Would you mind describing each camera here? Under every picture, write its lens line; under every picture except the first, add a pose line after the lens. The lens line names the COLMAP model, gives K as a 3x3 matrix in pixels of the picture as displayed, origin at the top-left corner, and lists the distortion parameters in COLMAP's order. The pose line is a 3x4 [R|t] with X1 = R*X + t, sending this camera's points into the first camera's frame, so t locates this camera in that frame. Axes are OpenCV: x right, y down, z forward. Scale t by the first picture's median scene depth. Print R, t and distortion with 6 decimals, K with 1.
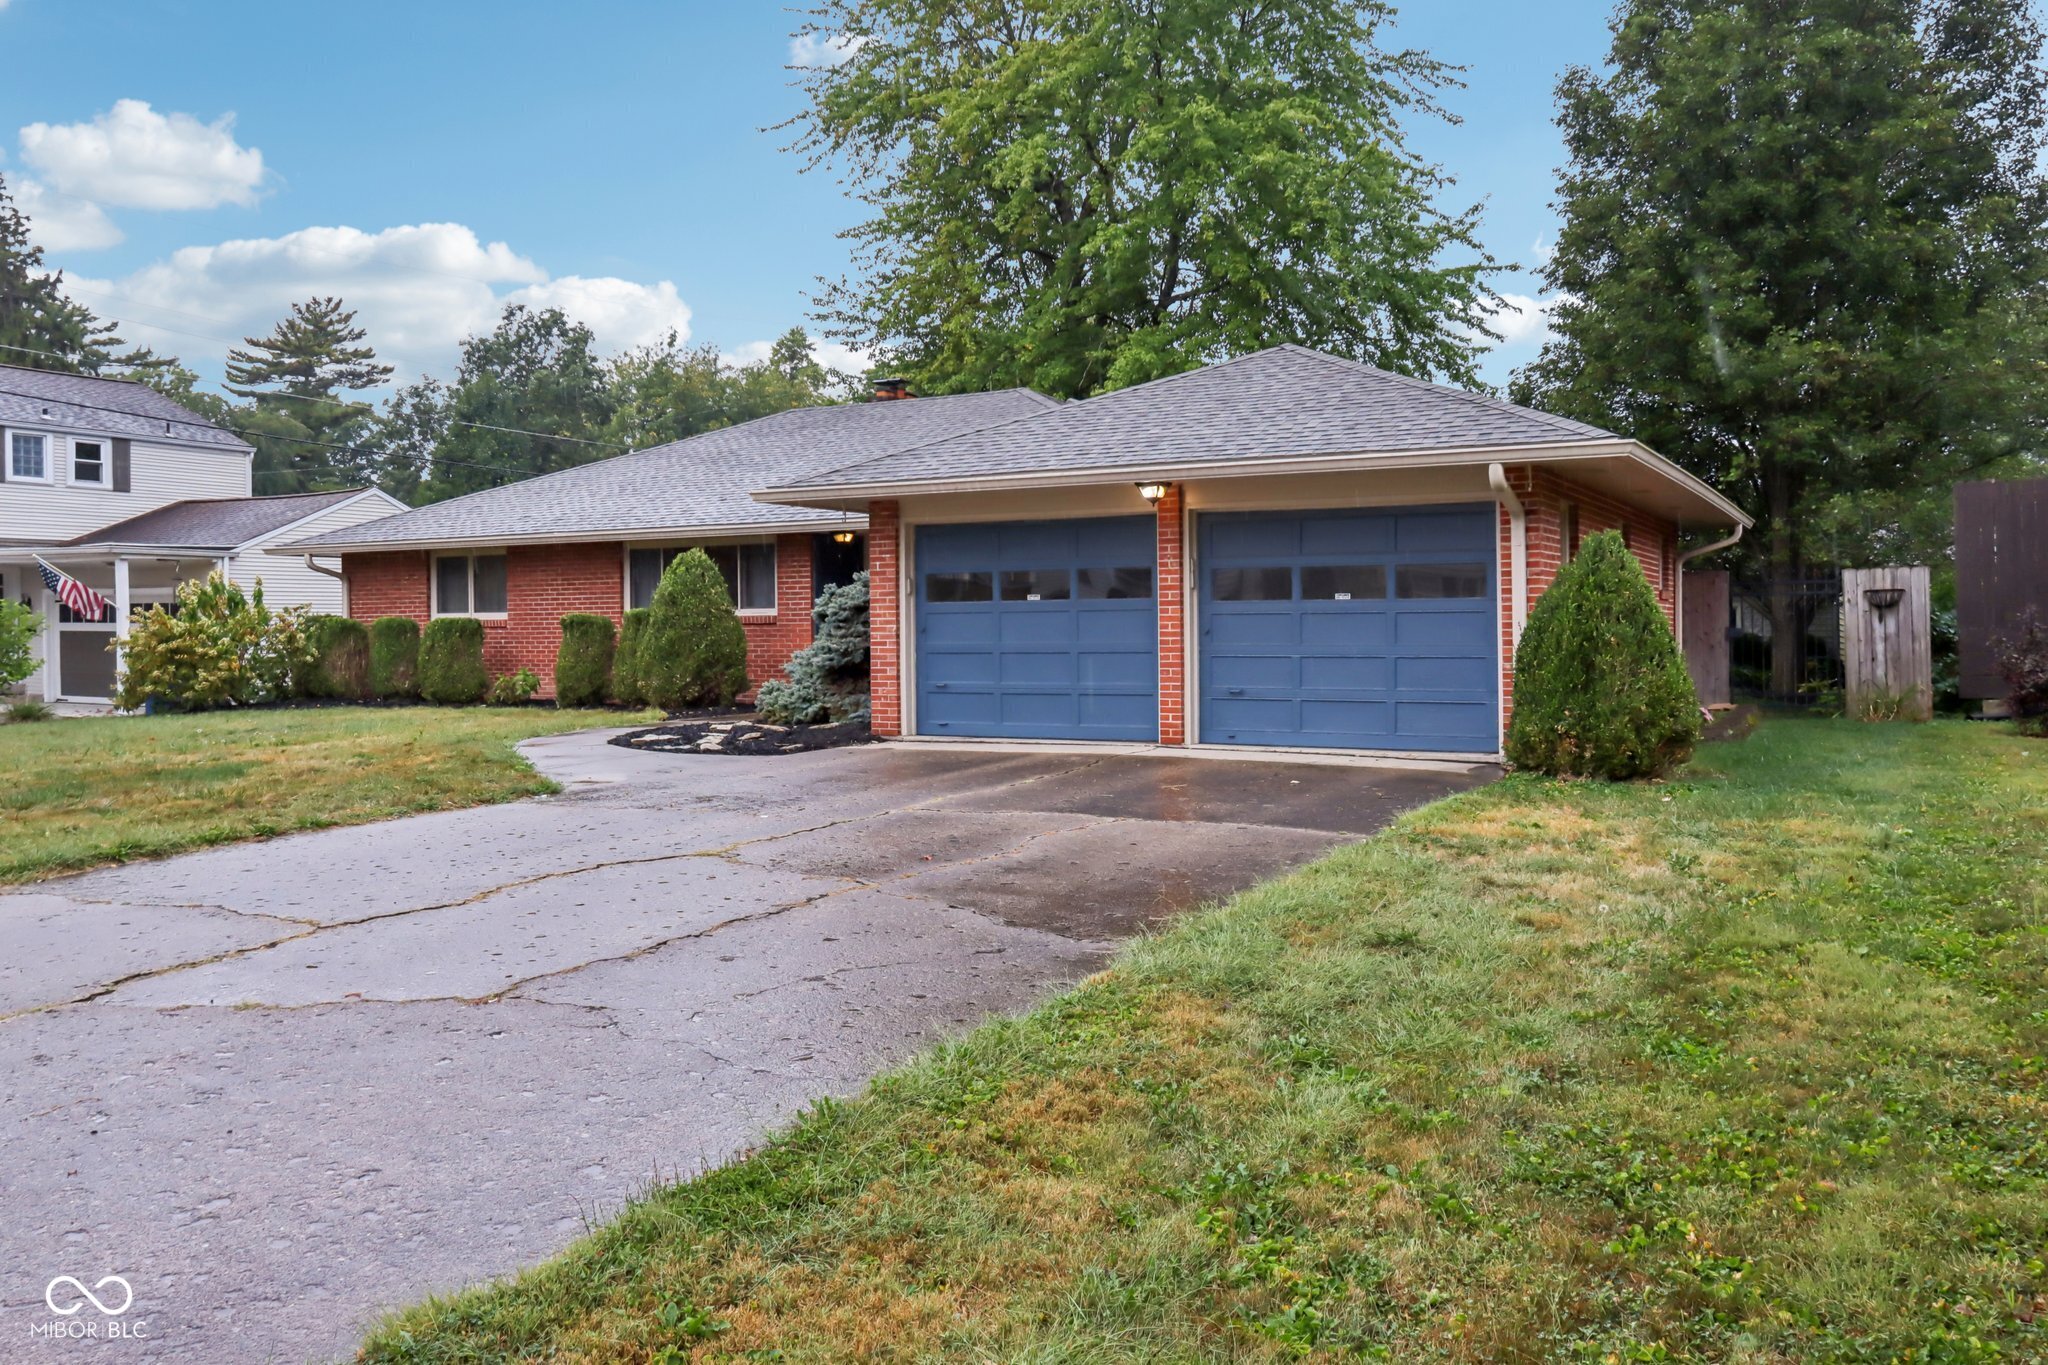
lens RADIAL K [[1557.1, 0, 1023.6], [0, 1557.1, 653.3], [0, 0, 1]] dist [-0.008821, 0.002856]
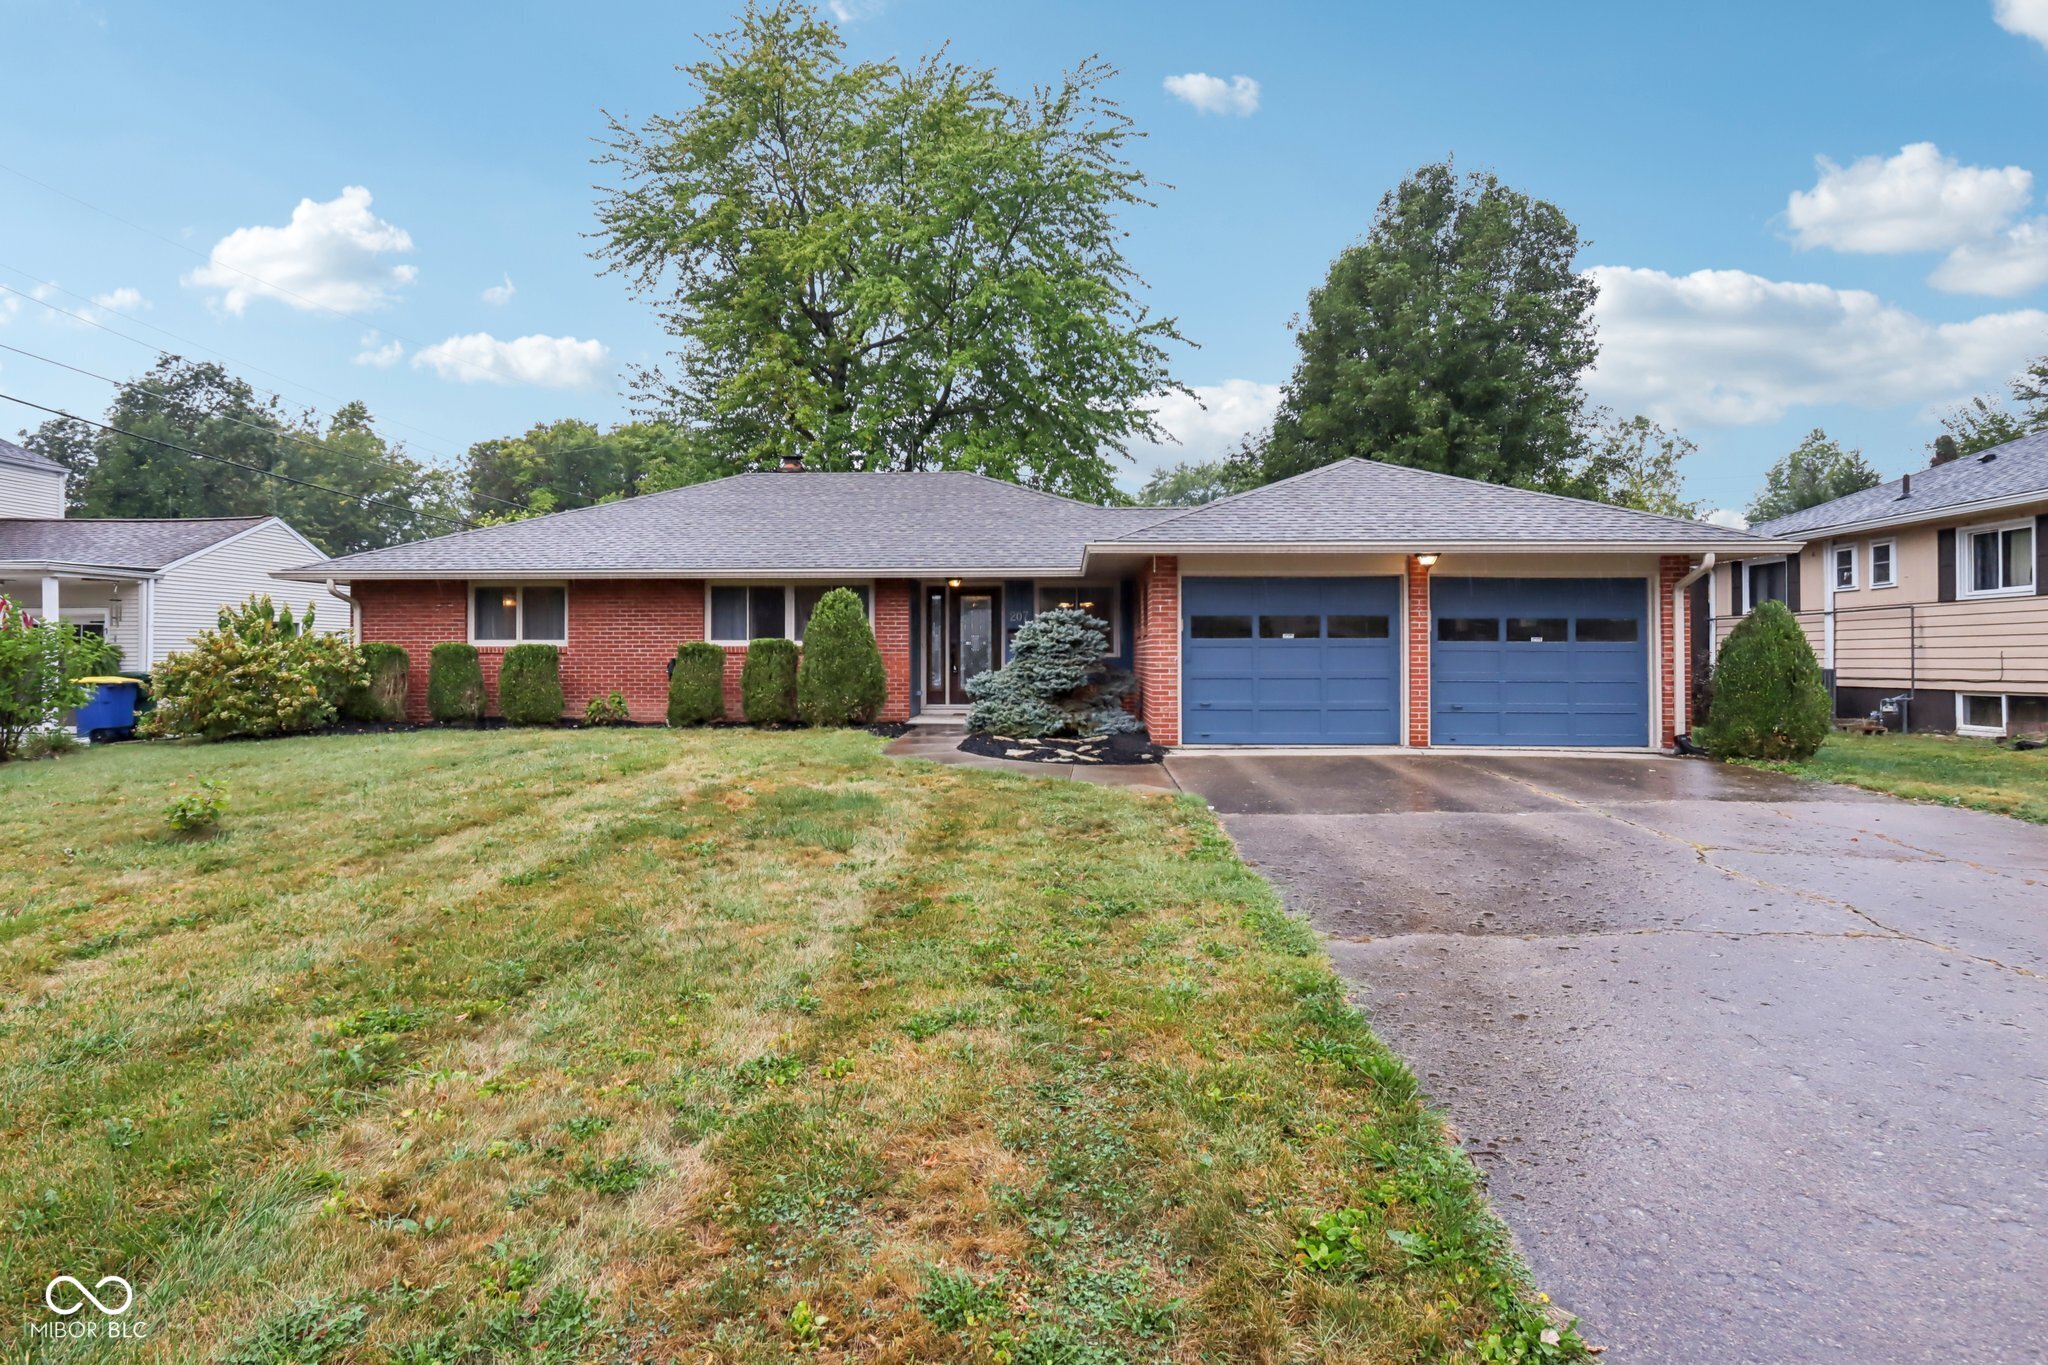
lens RADIAL K [[1130.1, 0, 980.9], [0, 1130.1, 651.7], [0, 0, 1]] dist [-0.029078, 0.025319]
pose [[0.905594, 0.010938, 0.424005, -0.429193], [-0.001257, 0.999732, -0.023104, -0.000547], [-0.424145, 0.020390, 0.905365, 0.174736]]
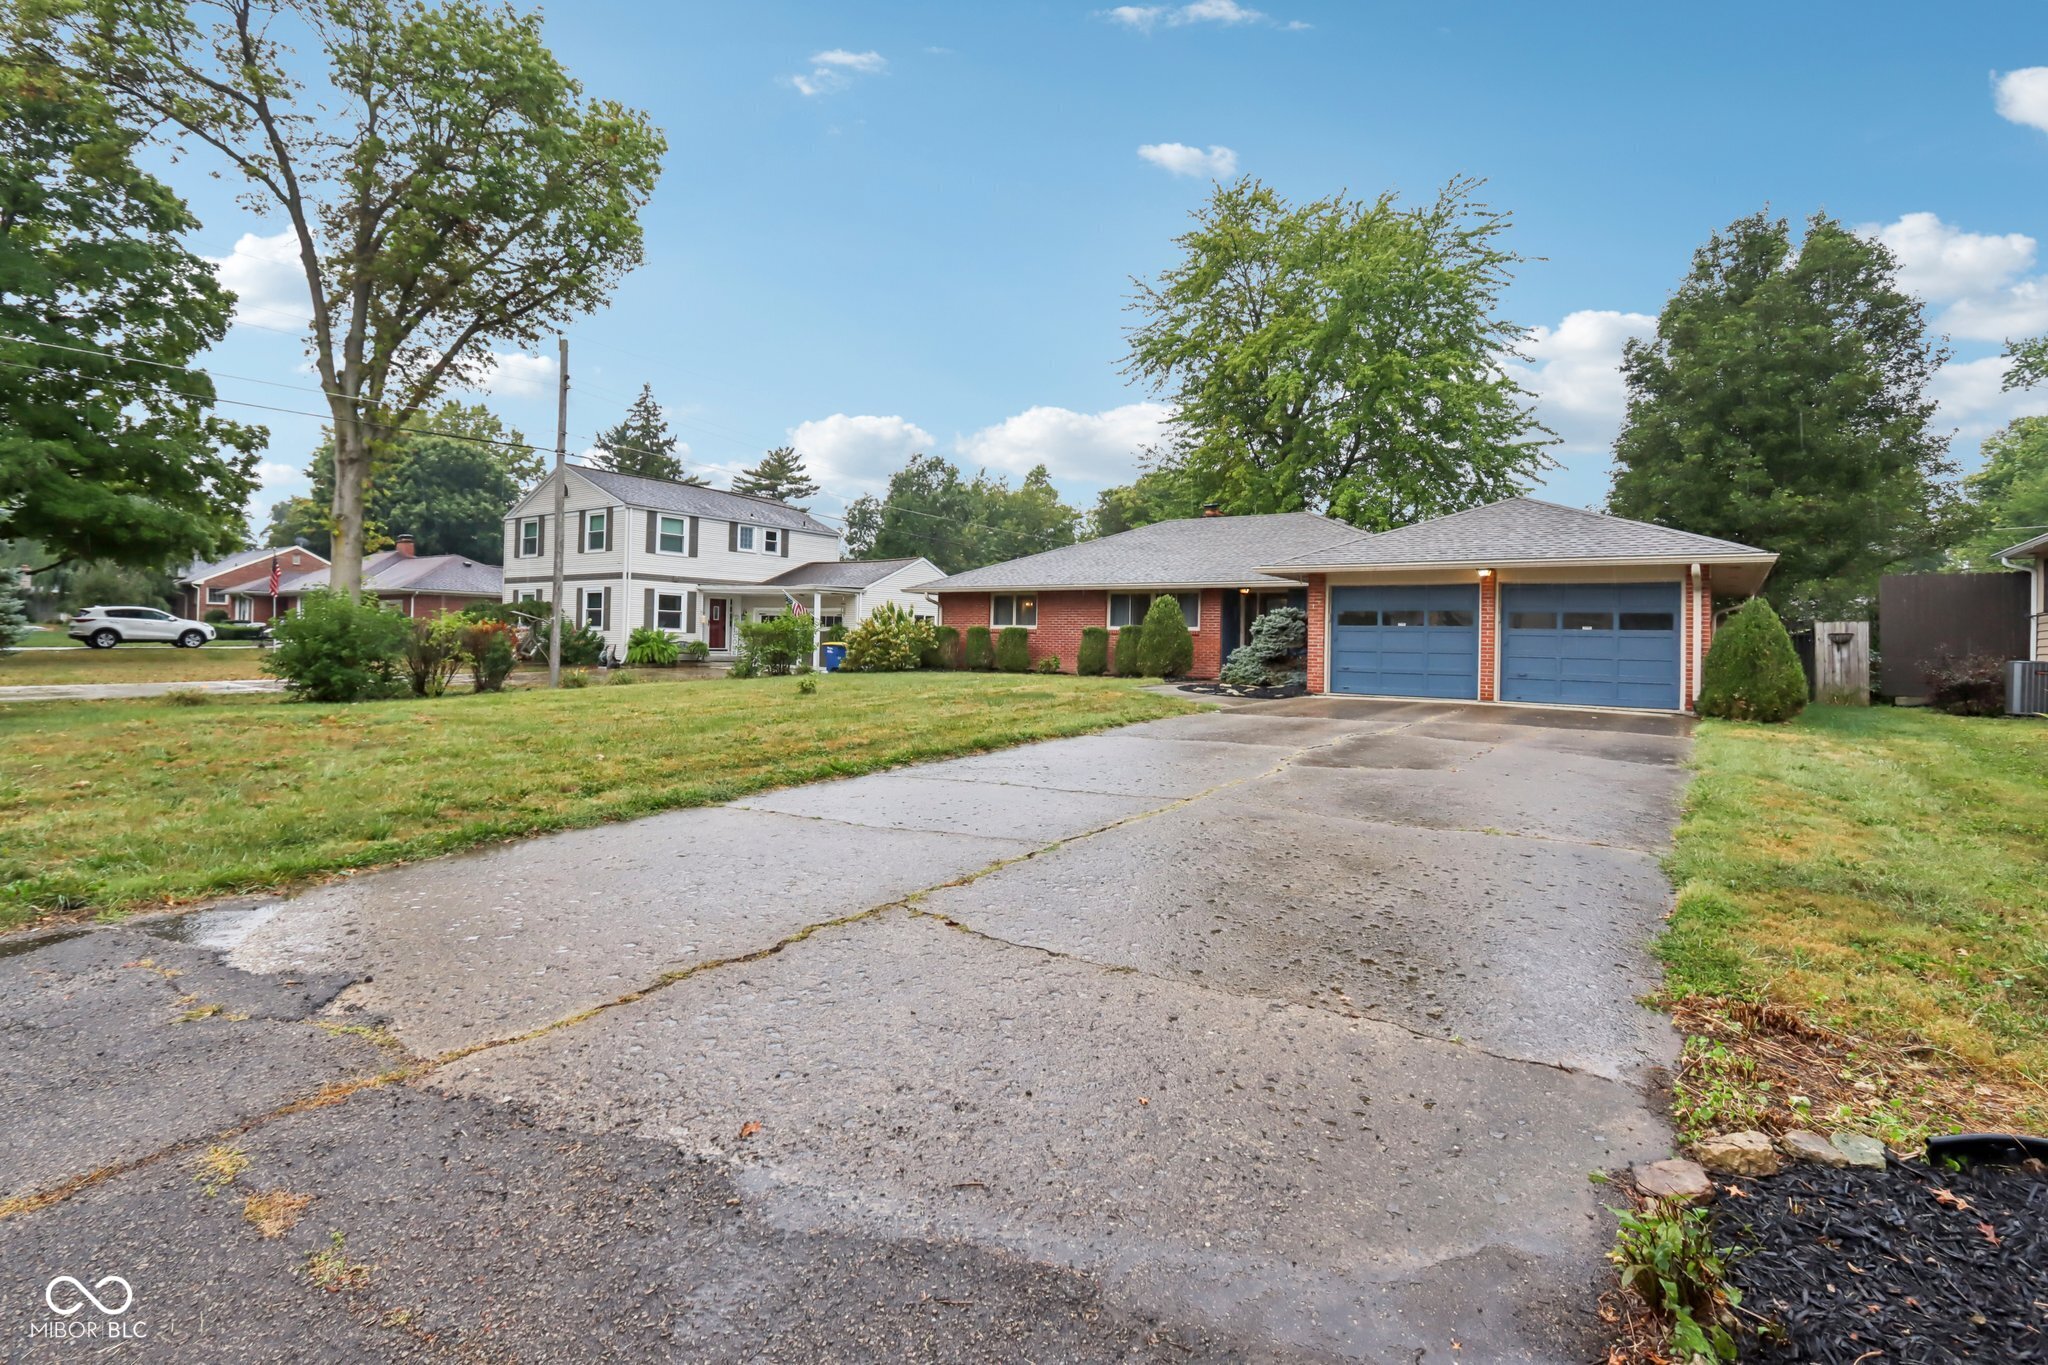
lens RADIAL K [[946.3, 0, 1015.2], [0, 946.3, 651.7], [0, 0, 1]] dist [-0.019082, -0.000104]
pose [[0.992023, 0.030554, -0.122298, -0.228036], [-0.031529, 0.999485, -0.006047, 0.014639], [0.122050, 0.009855, 0.992475, -0.168744]]
